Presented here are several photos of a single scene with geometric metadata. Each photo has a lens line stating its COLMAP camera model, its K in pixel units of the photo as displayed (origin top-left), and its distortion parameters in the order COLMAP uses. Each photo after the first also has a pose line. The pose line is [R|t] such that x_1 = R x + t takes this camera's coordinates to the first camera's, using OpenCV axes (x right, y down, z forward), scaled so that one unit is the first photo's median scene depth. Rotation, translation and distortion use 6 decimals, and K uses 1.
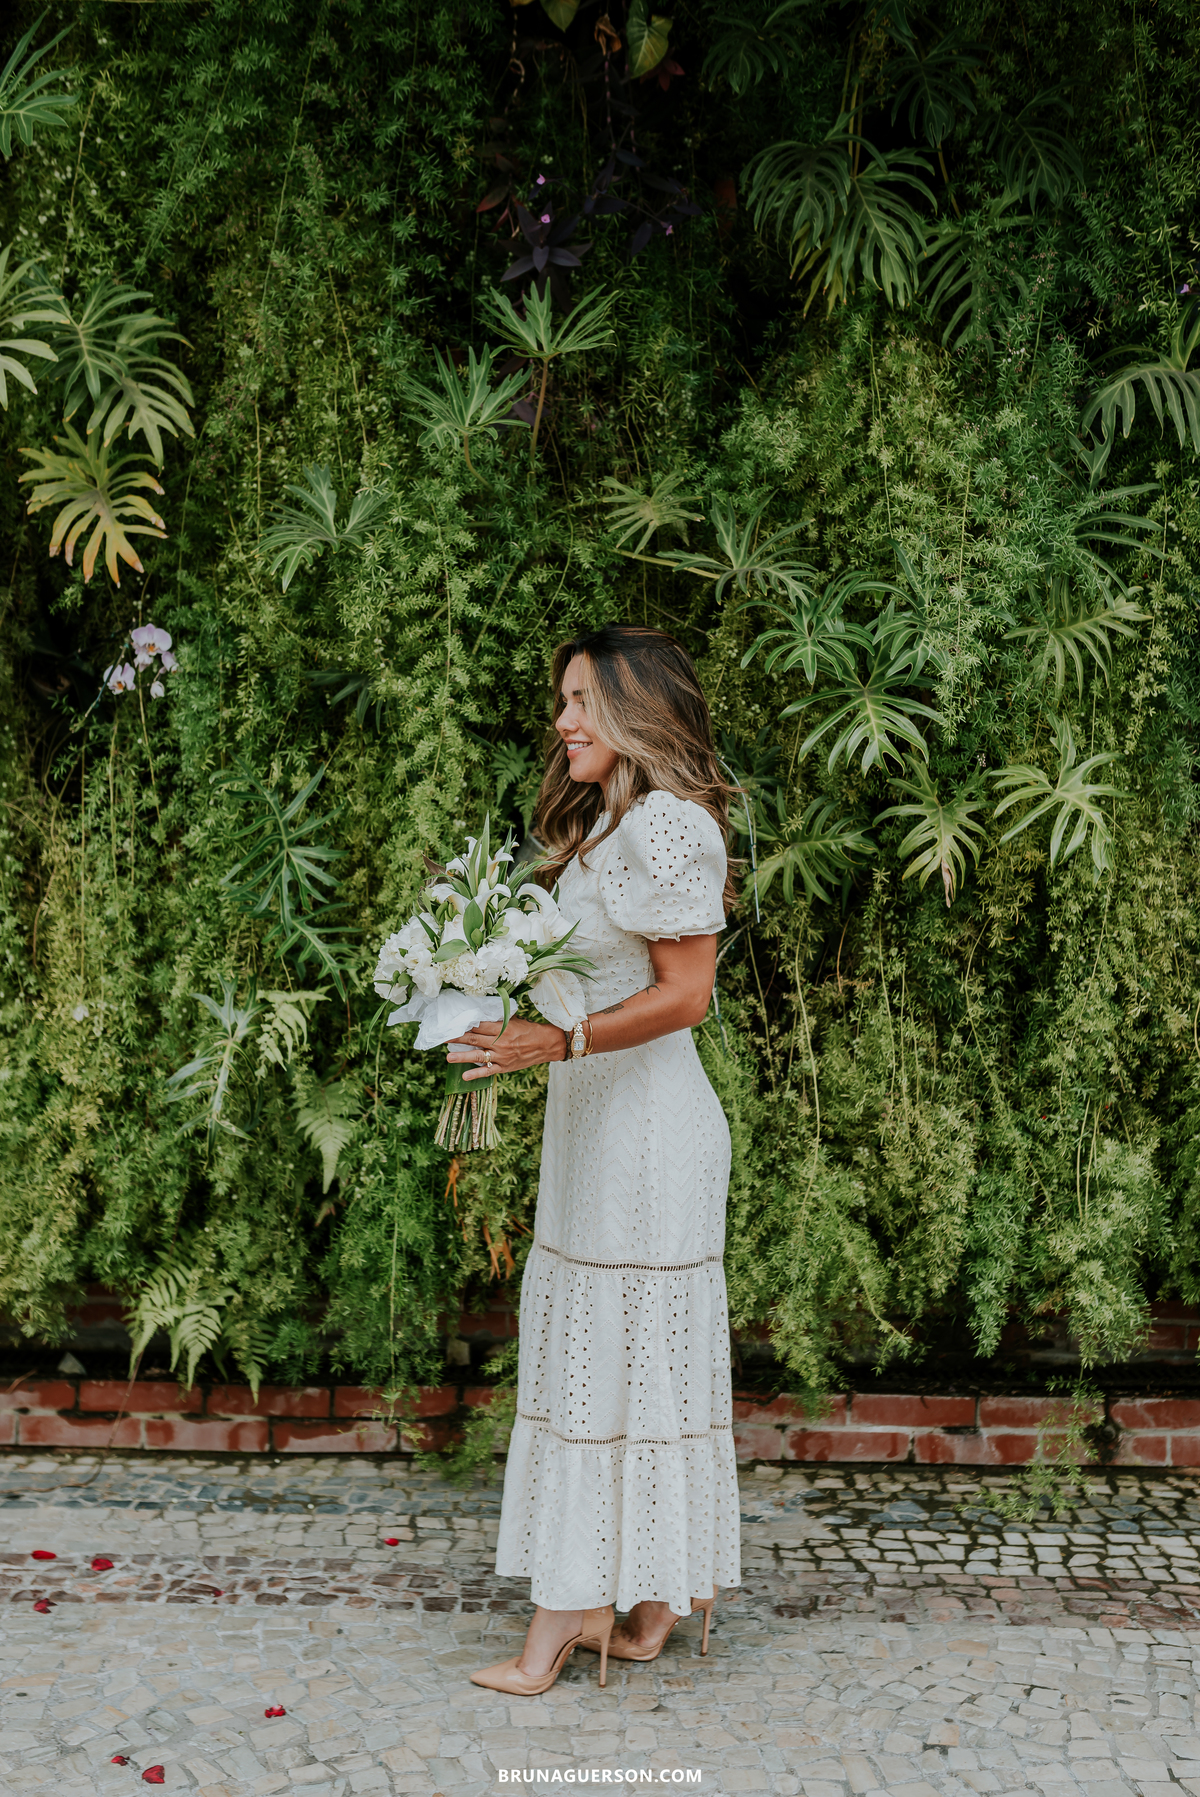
lens RADIAL K [[1860.8, 0, 572.0], [0, 1860.8, 928.8], [0, 0, 1]] dist [-0.010541, 0.011774]
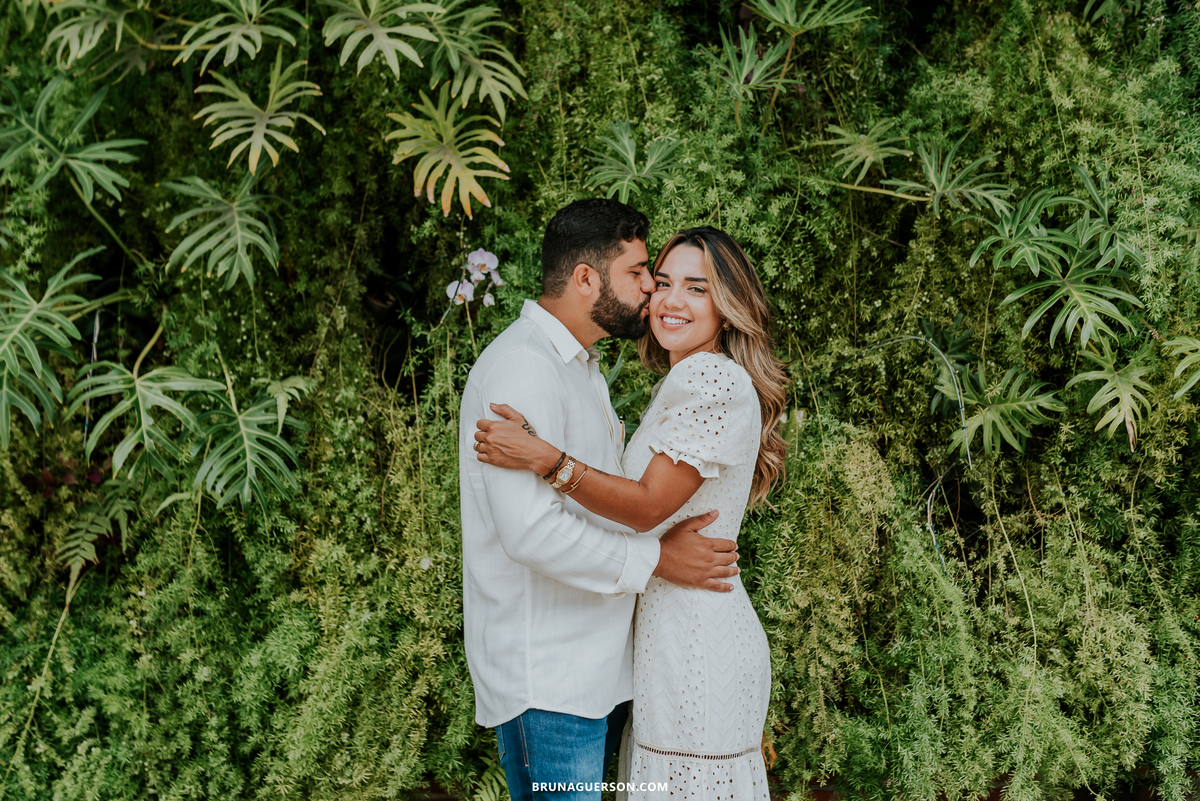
lens RADIAL K [[1318.5, 0, 584.6], [0, 1318.5, 333.1], [0, 0, 1]] dist [-0.013990, 0.033798]
pose [[0.999157, -0.033493, 0.023722, -0.176951], [0.035869, 0.993492, -0.108107, -0.008024], [-0.019947, 0.108867, 0.993856, 0.115219]]
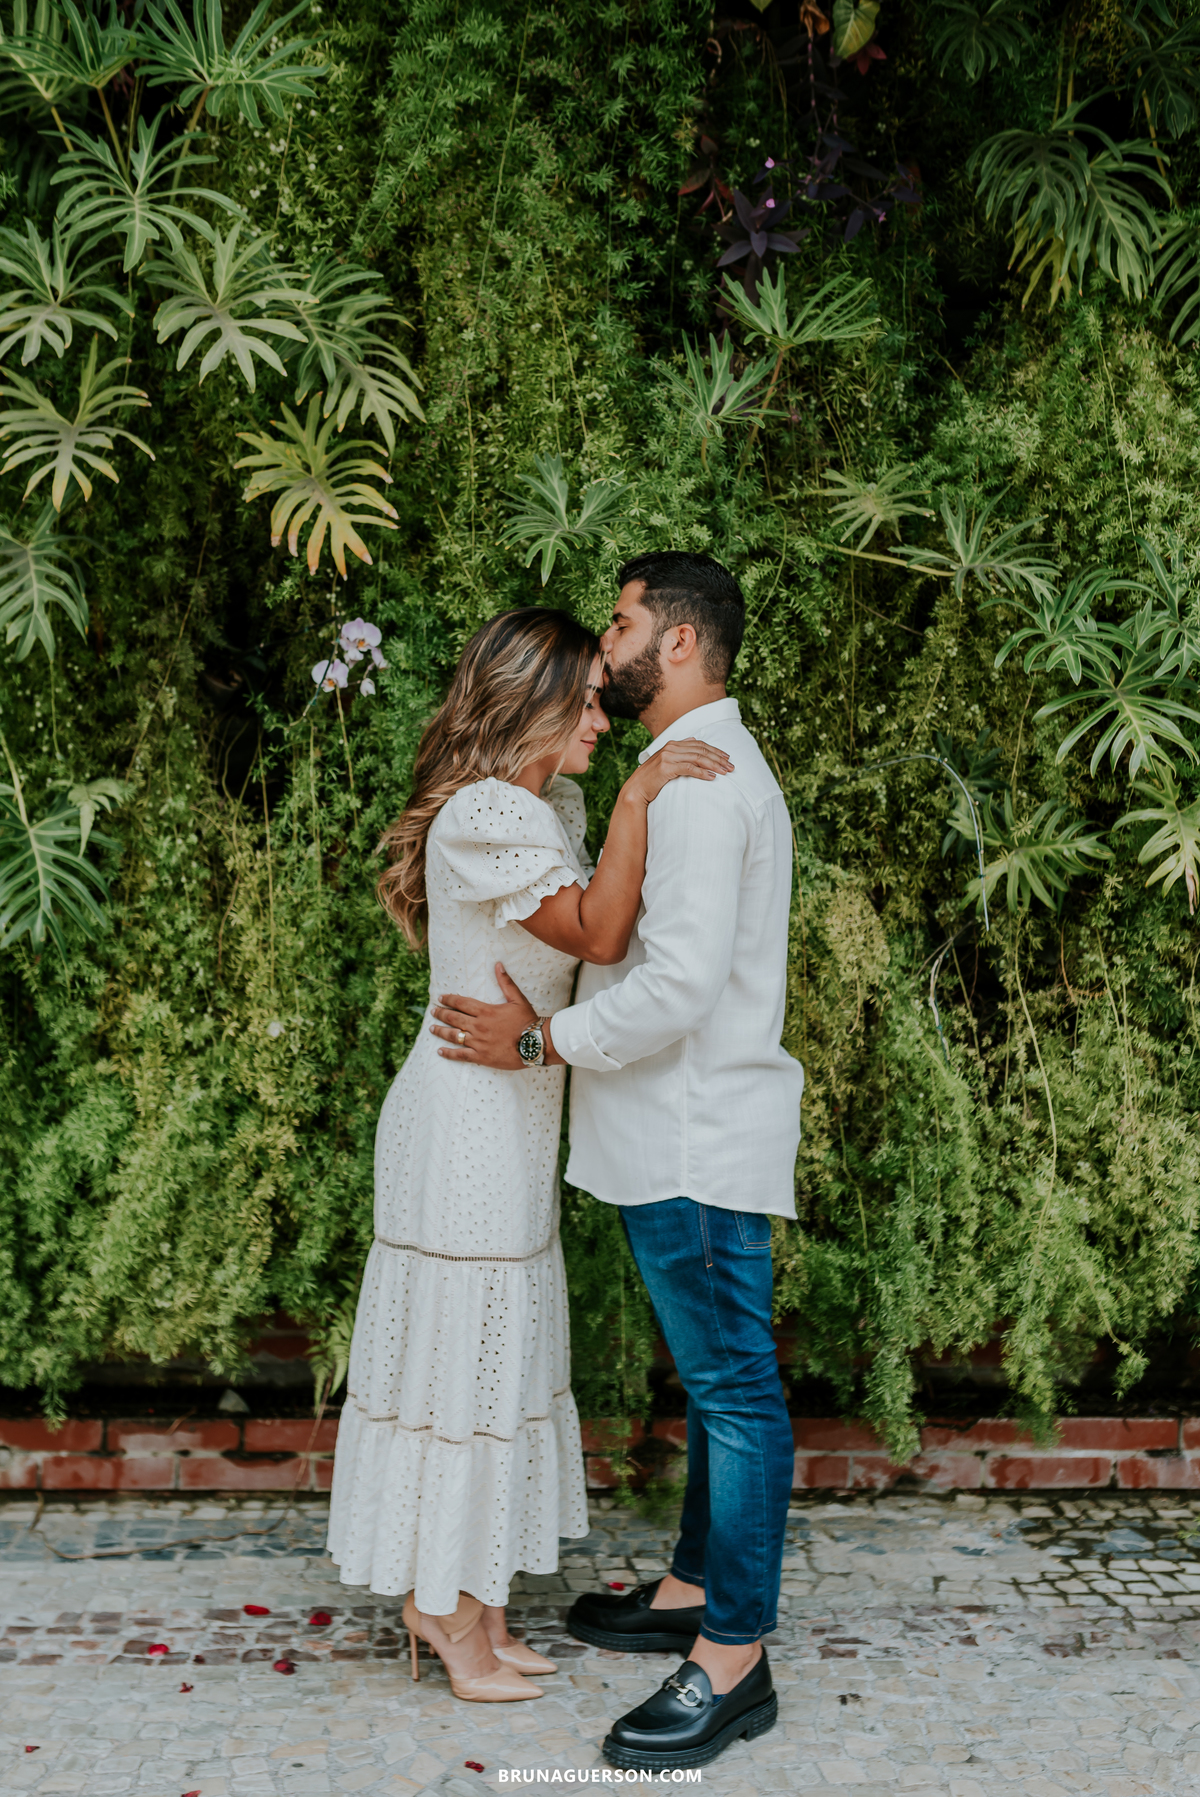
lens RADIAL K [[1912.1, 0, 580.5], [0, 1912.1, 886.6], [0, 0, 1]] dist [-0.010349, 0.009773]
pose [[0.998256, -0.002673, 0.058972, -0.168846], [0.004007, 0.999739, -0.022513, -0.004436], [-0.058896, 0.022710, 0.998006, 0.021846]]
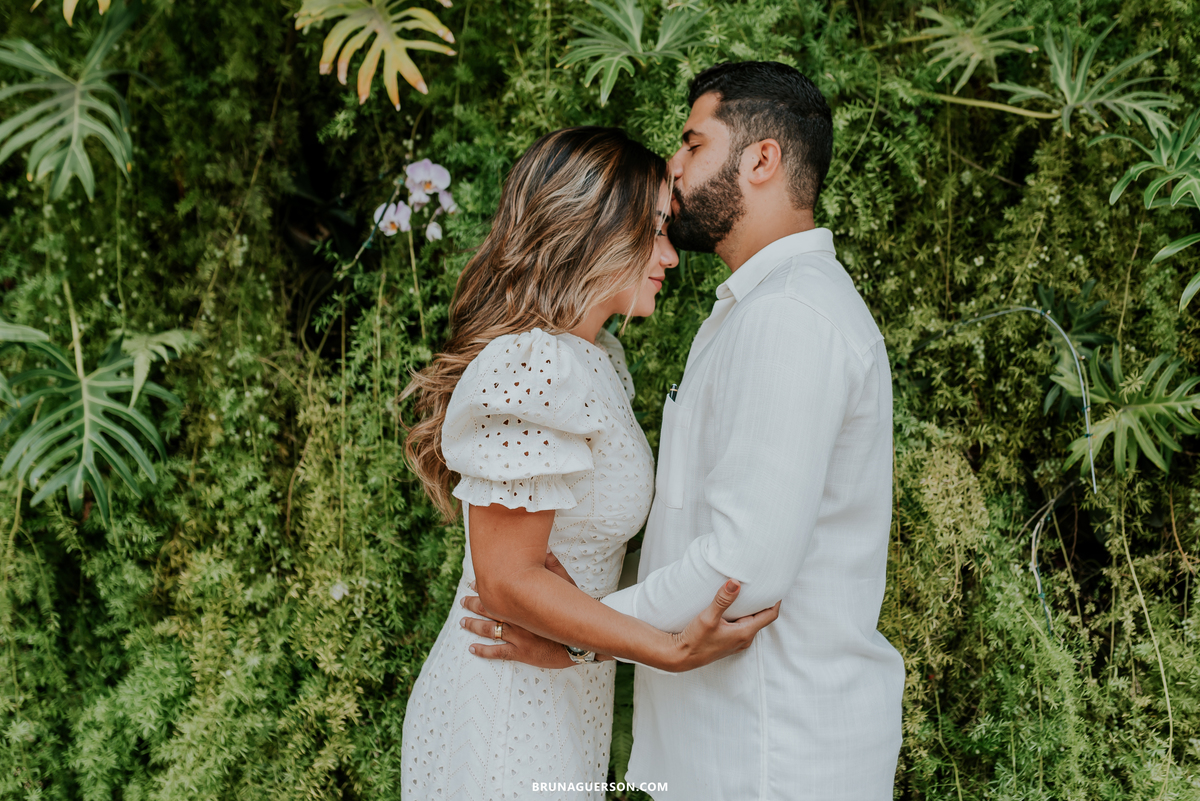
lens RADIAL K [[1380.9, 0, 675.8], [0, 1380.9, 395.8], [0, 0, 1]] dist [-0.002664, 0.014946]
pose [[0.999896, 0.004416, 0.013759, -0.112718], [-0.003639, 0.998422, -0.056047, -0.012183], [-0.013985, 0.055991, 0.998333, 0.329806]]
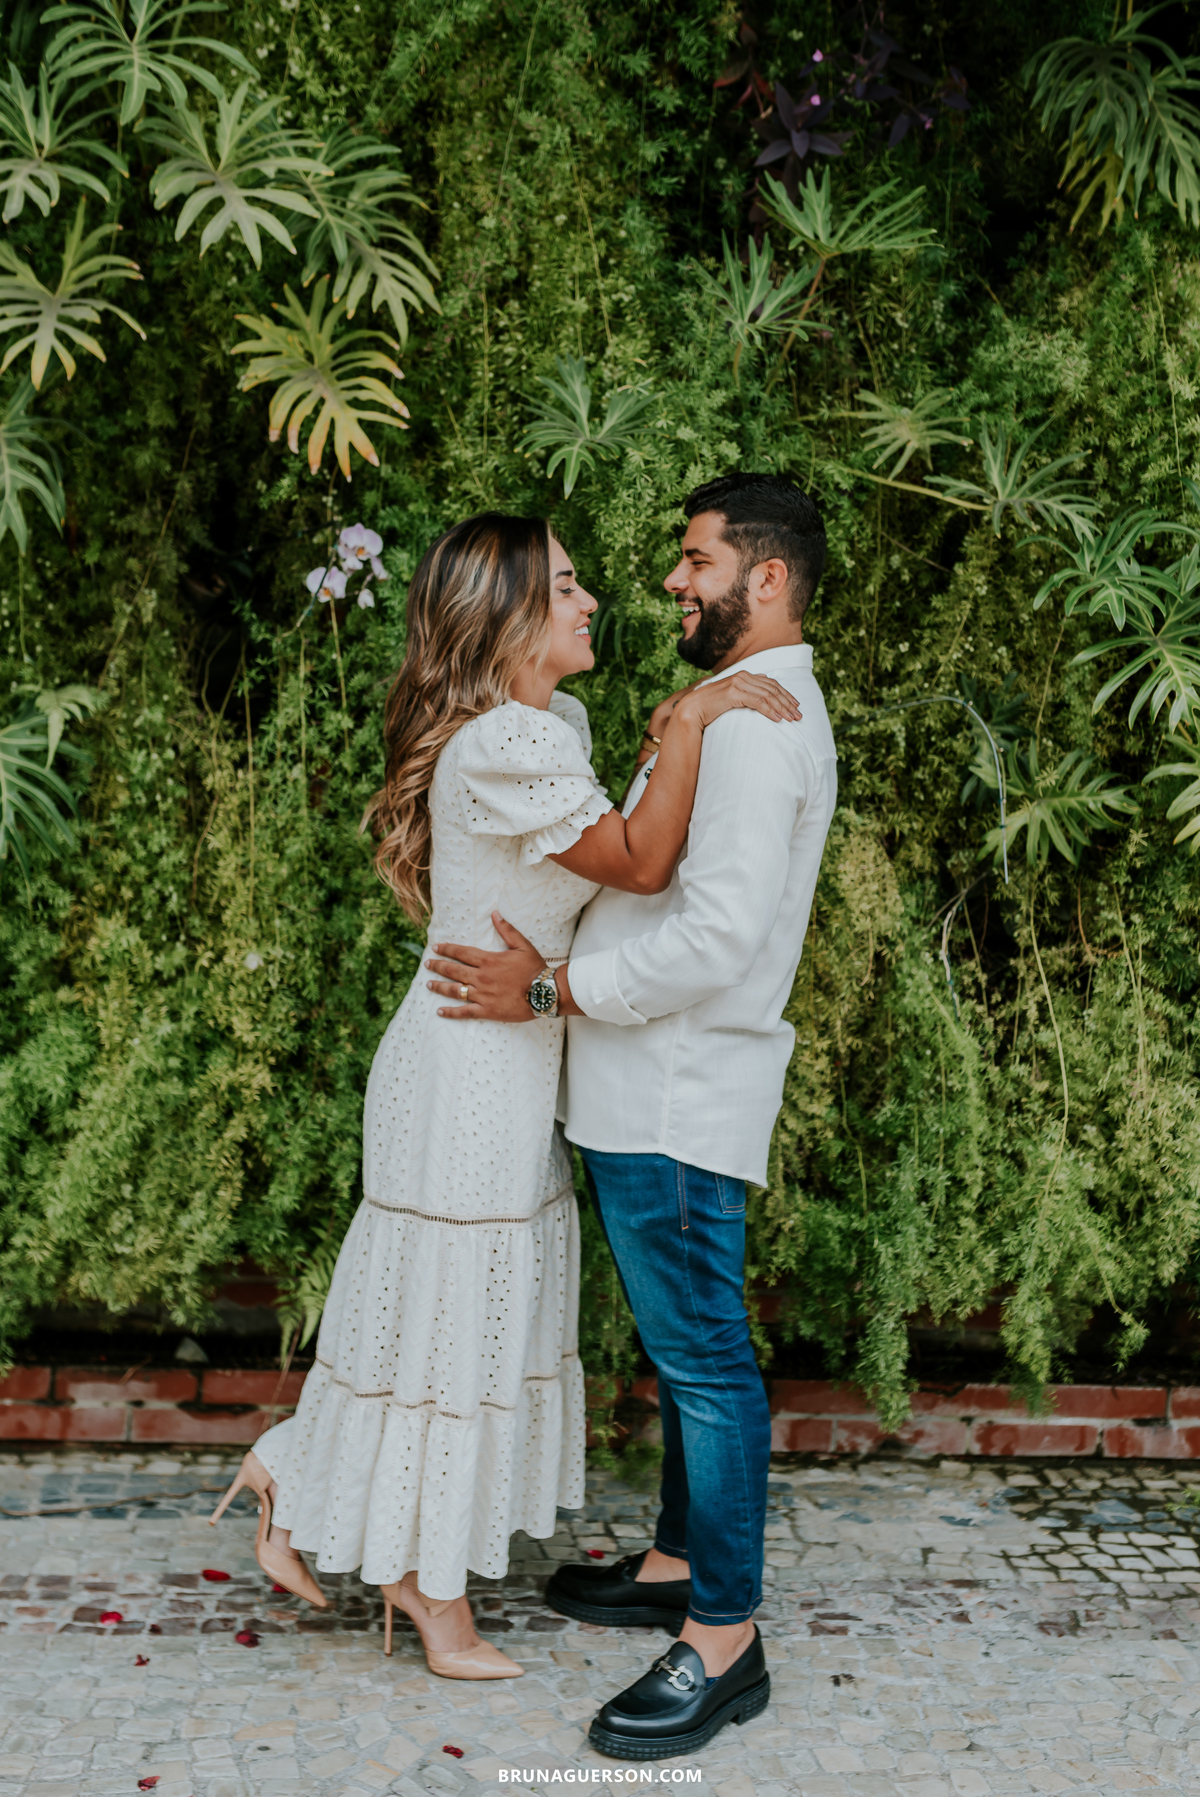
lens RADIAL K [[1920.0, 0, 647.7], [0, 1920.0, 889.7], [0, 0, 1]] dist [-0.010081, 0.012778]
pose [[0.991903, 0.031605, 0.123006, -0.193902], [-0.033614, 0.999333, 0.014289, -0.007801], [-0.122472, -0.018308, 0.992303, 0.073771]]
